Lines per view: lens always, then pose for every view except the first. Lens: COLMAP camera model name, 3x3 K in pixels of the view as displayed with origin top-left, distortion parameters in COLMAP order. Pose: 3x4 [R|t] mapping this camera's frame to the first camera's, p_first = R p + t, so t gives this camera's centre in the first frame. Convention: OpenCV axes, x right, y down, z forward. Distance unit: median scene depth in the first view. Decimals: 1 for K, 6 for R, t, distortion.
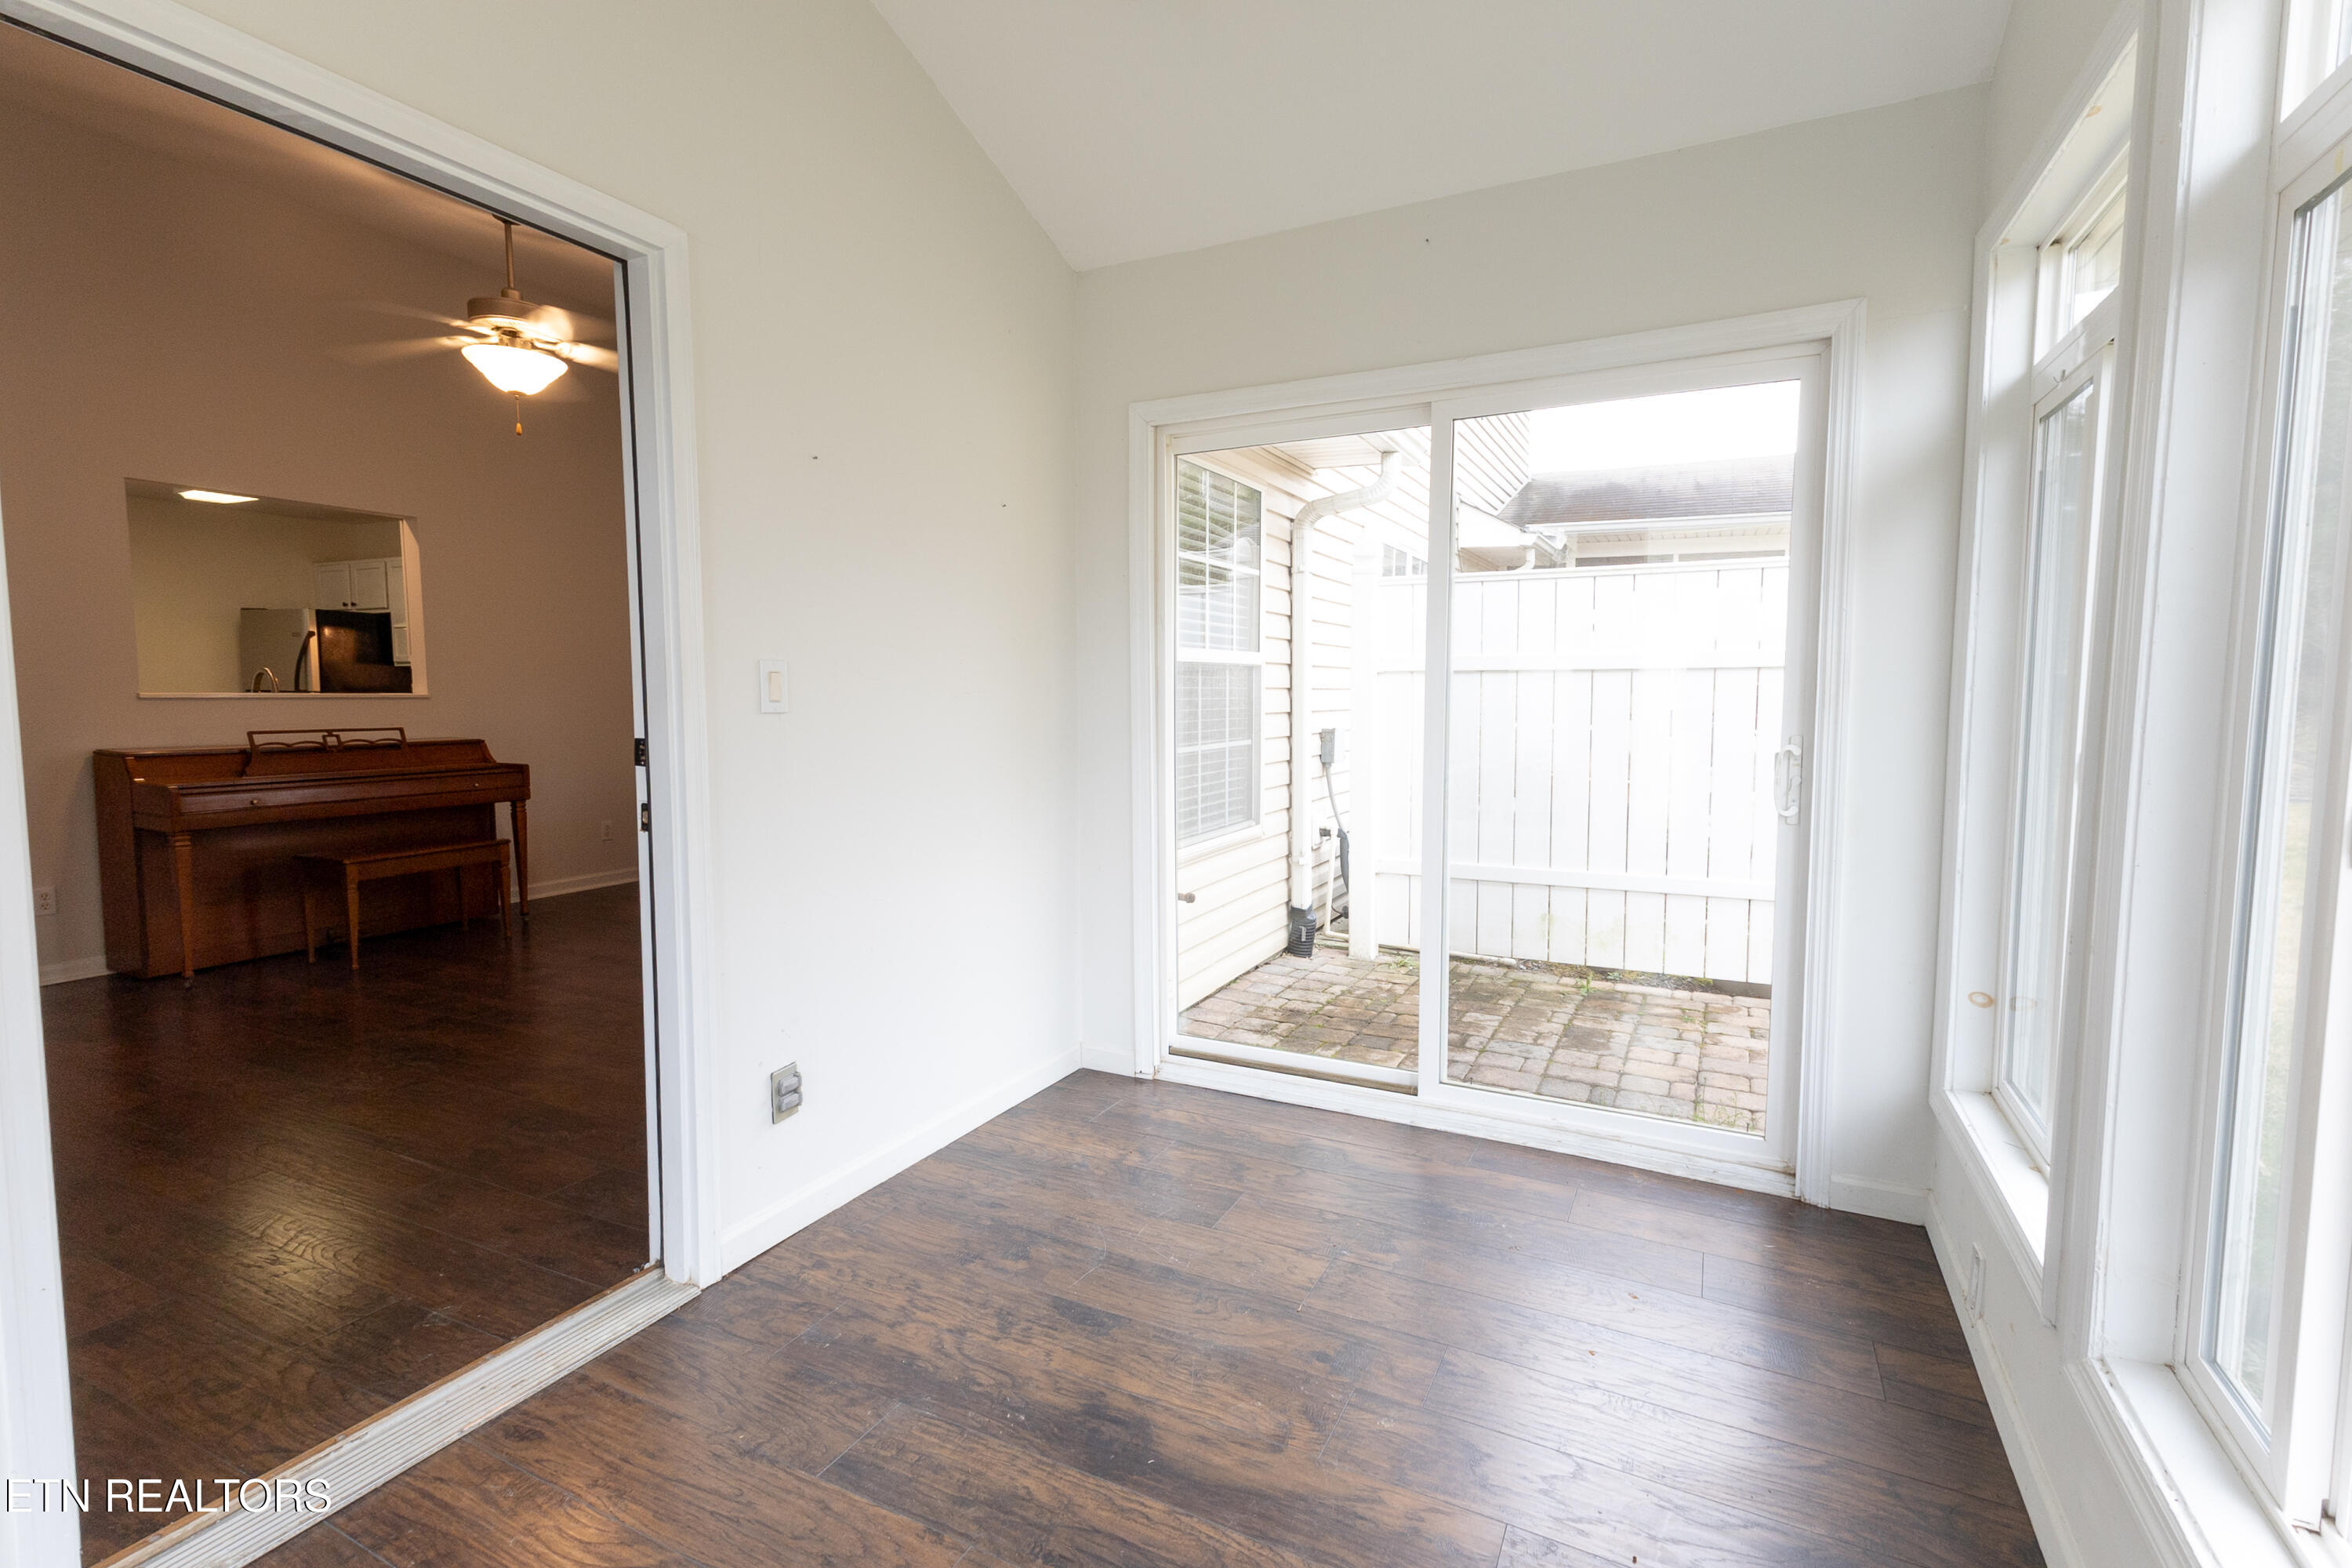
lens RADIAL K [[1074.0, 0, 1176.5], [0, 1074.0, 773.1], [0, 0, 1]] dist [0.000676, 0.000216]
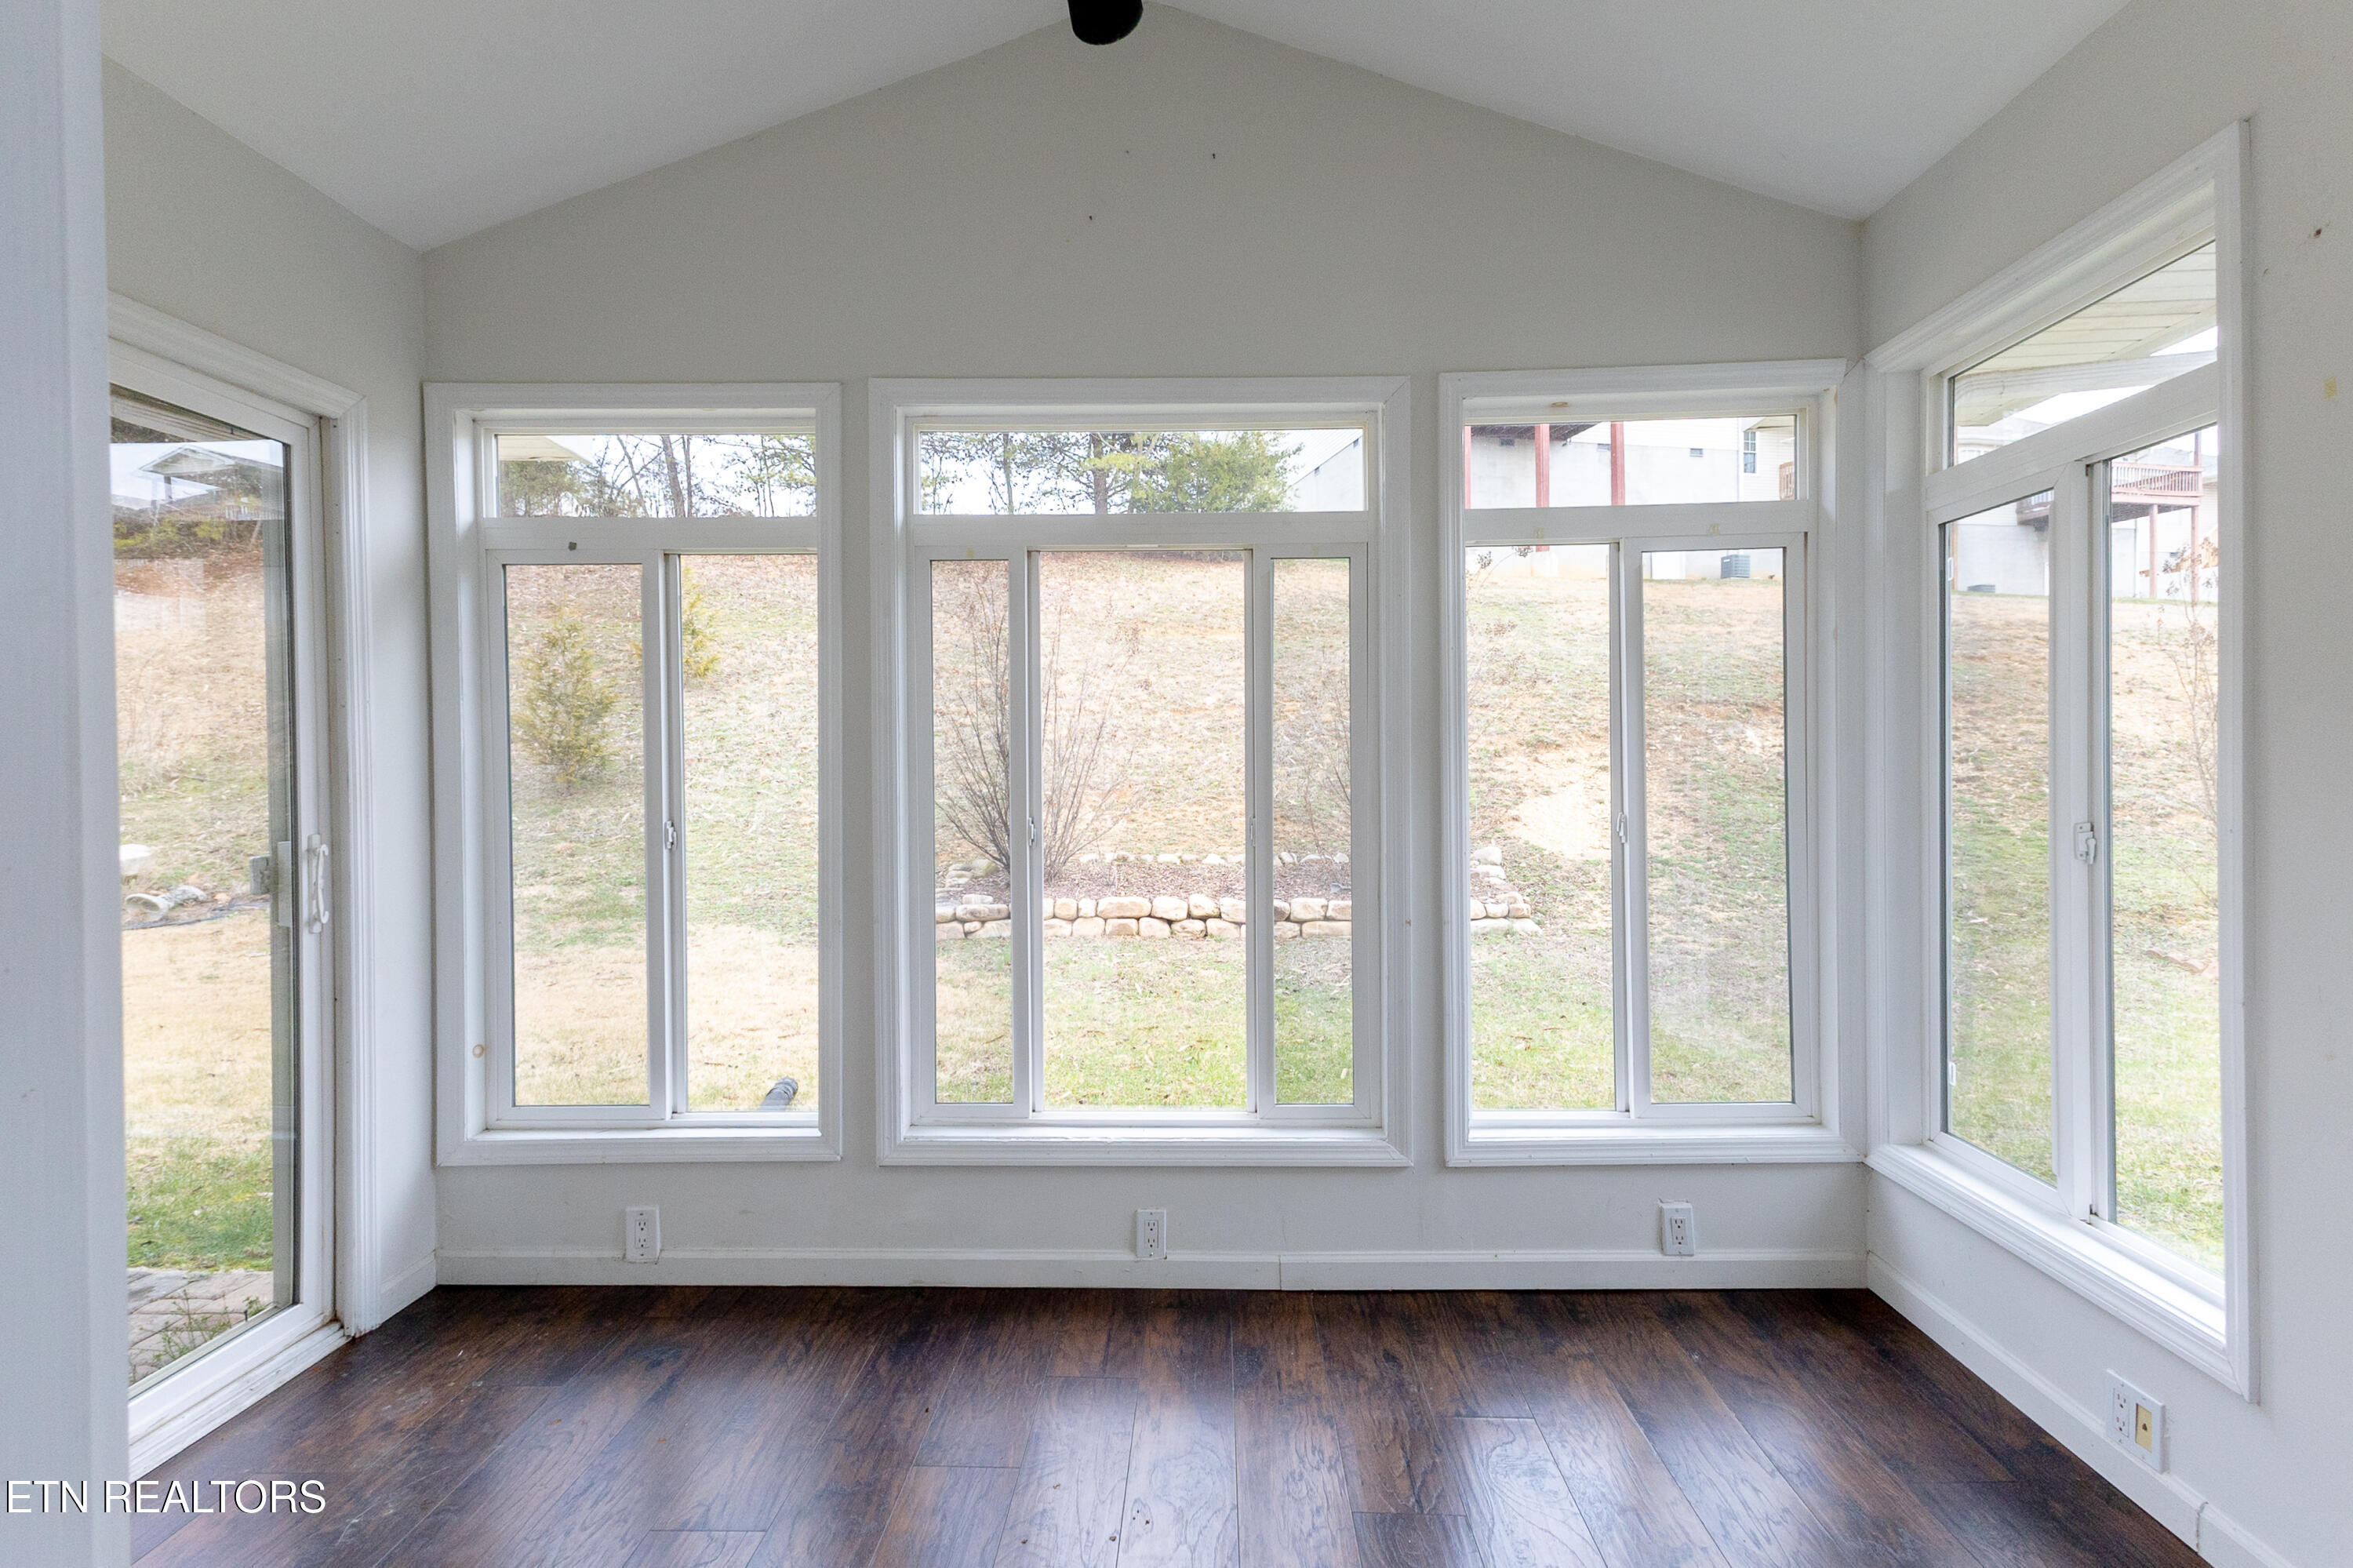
lens RADIAL K [[1074.5, 0, 1177.0], [0, 1074.5, 773.1], [0, 0, 1]] dist [0.000676, 0.000216]
pose [[-0.402248, -0.006832, 0.915505, -0.543869], [0.085451, 0.995327, 0.044973, -0.064837], [-0.911534, 0.096321, -0.399785, 0.683564]]
